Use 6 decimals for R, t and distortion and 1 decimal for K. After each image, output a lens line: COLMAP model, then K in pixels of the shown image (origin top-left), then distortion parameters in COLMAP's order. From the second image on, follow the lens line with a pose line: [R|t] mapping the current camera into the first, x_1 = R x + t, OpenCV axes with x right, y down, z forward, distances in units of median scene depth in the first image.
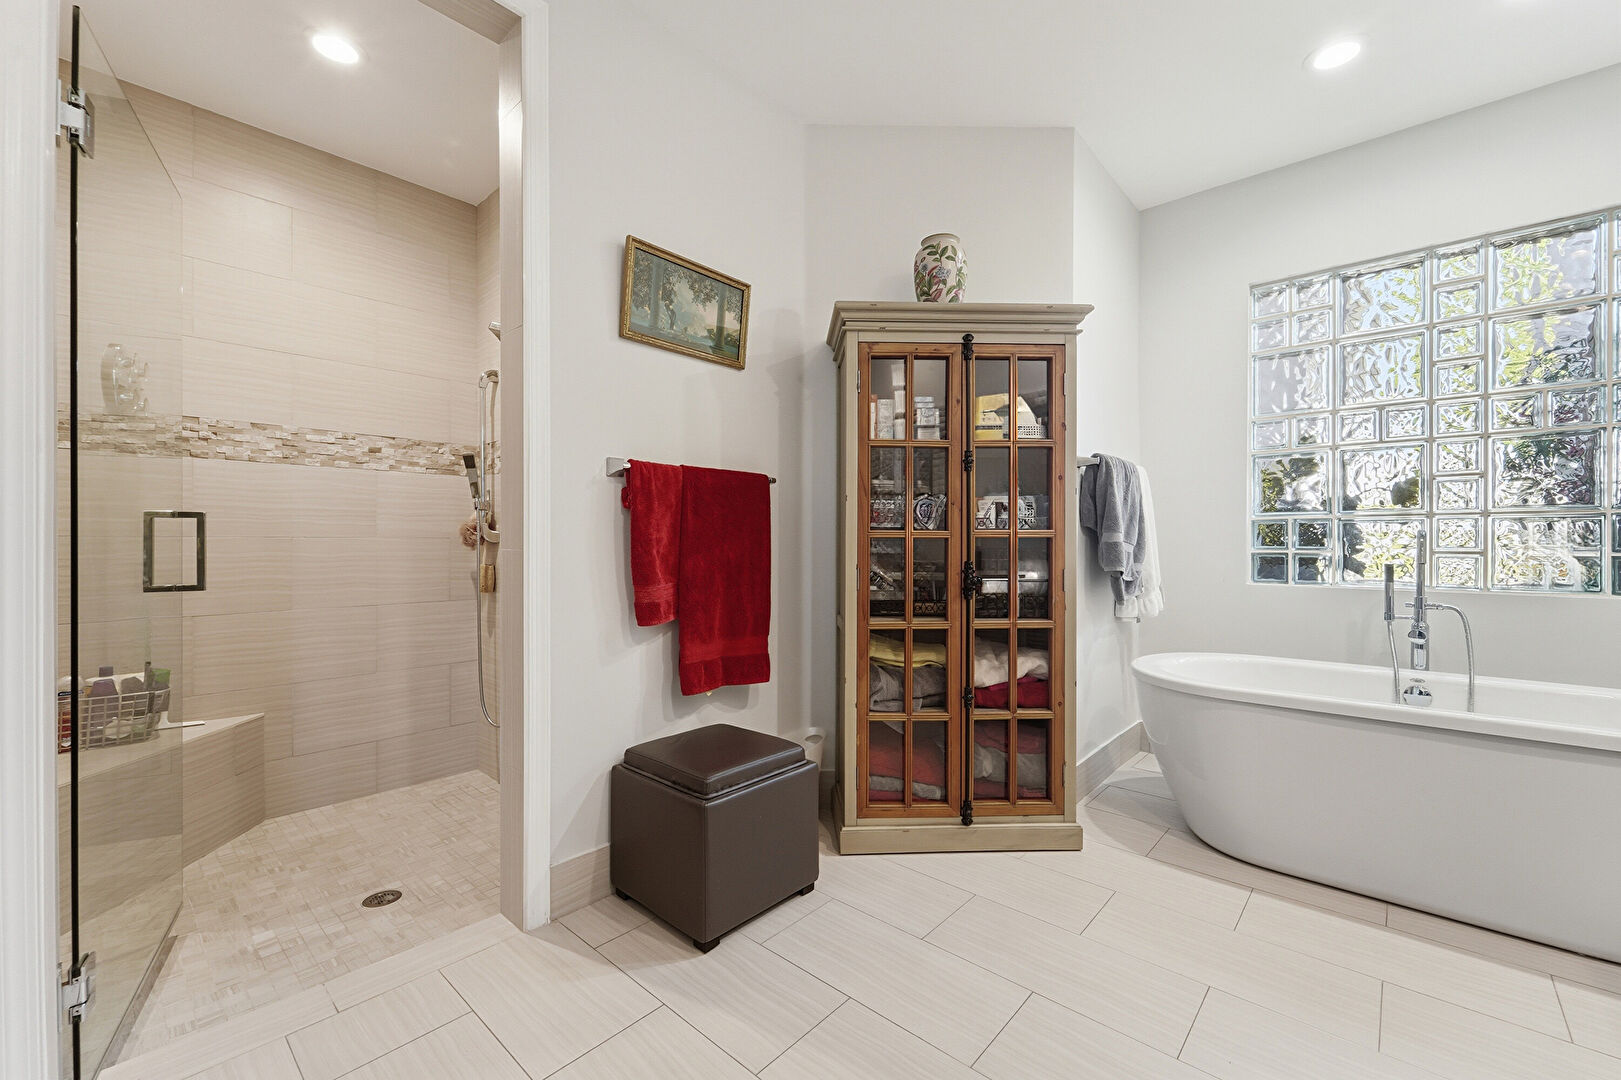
lens RADIAL K [[662.4, 0, 811.0], [0, 662.4, 552.0], [0, 0, 1]] dist [-0.003859, 0.000263]
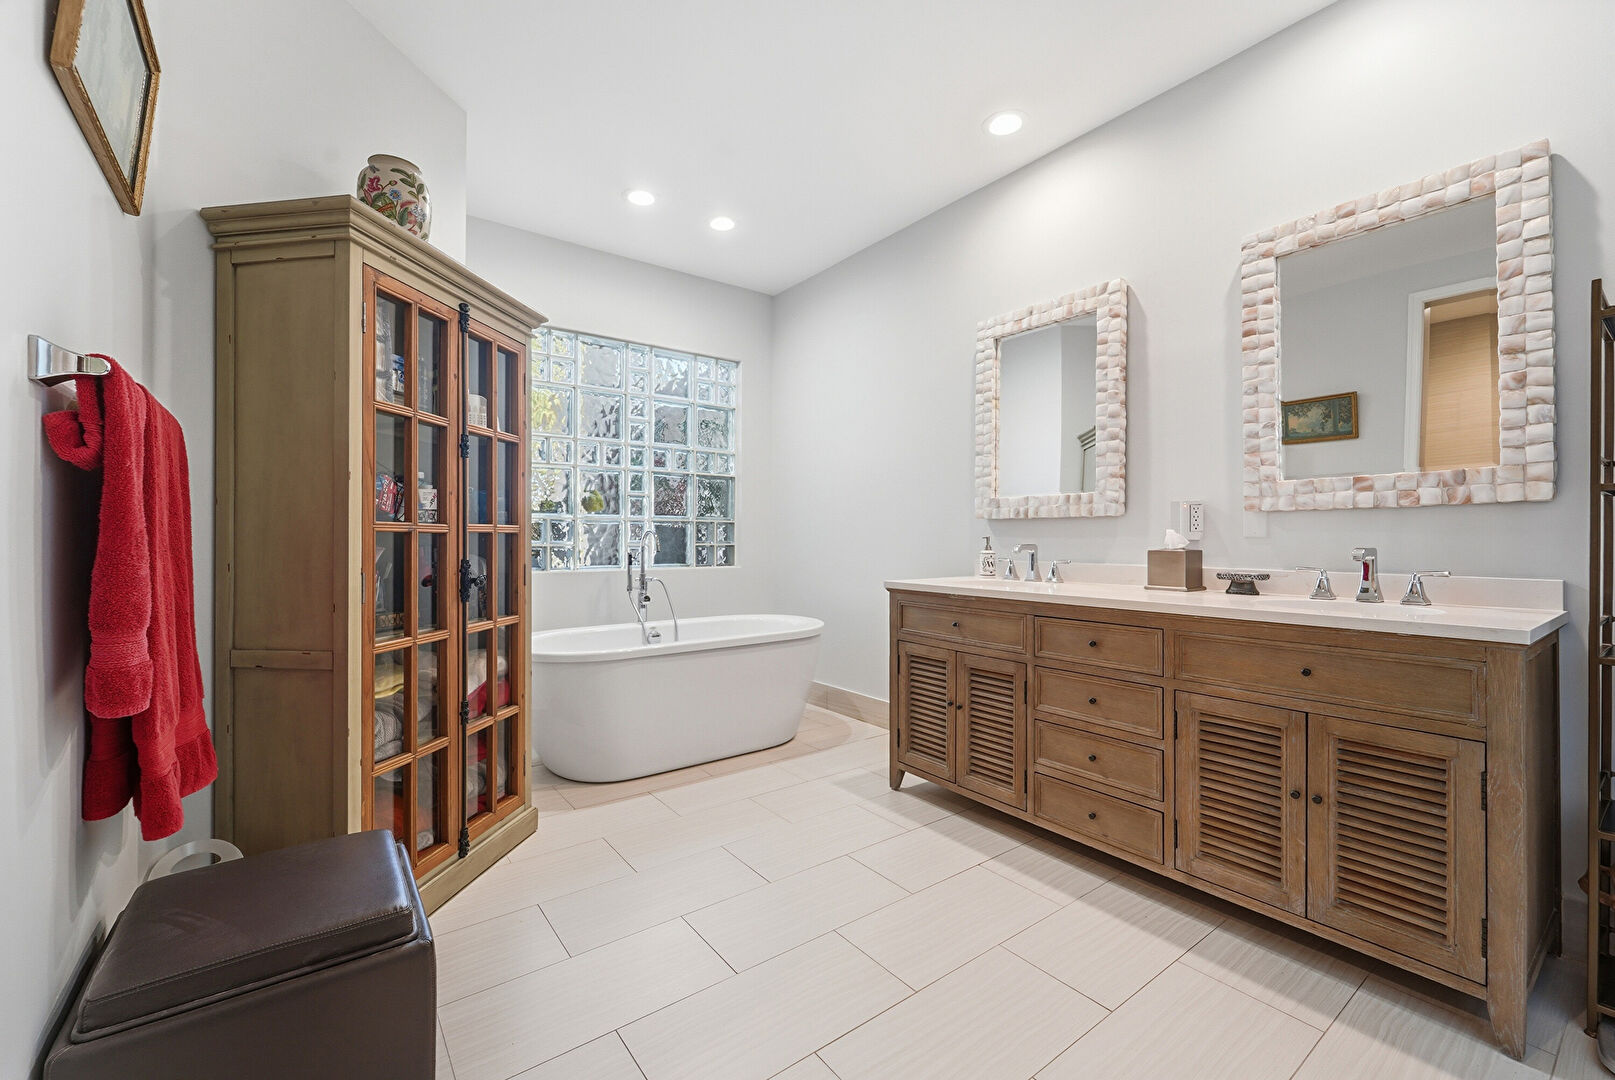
lens RADIAL K [[660.0, 0, 810.8], [0, 660.0, 534.9], [0, 0, 1]] dist [-0.003859, 0.000263]
pose [[0.175990, 0.005984, 0.984374, -0.550659], [0.003165, 0.999973, -0.006645, -0.010091], [-0.984387, 0.004285, 0.175966, 0.385115]]
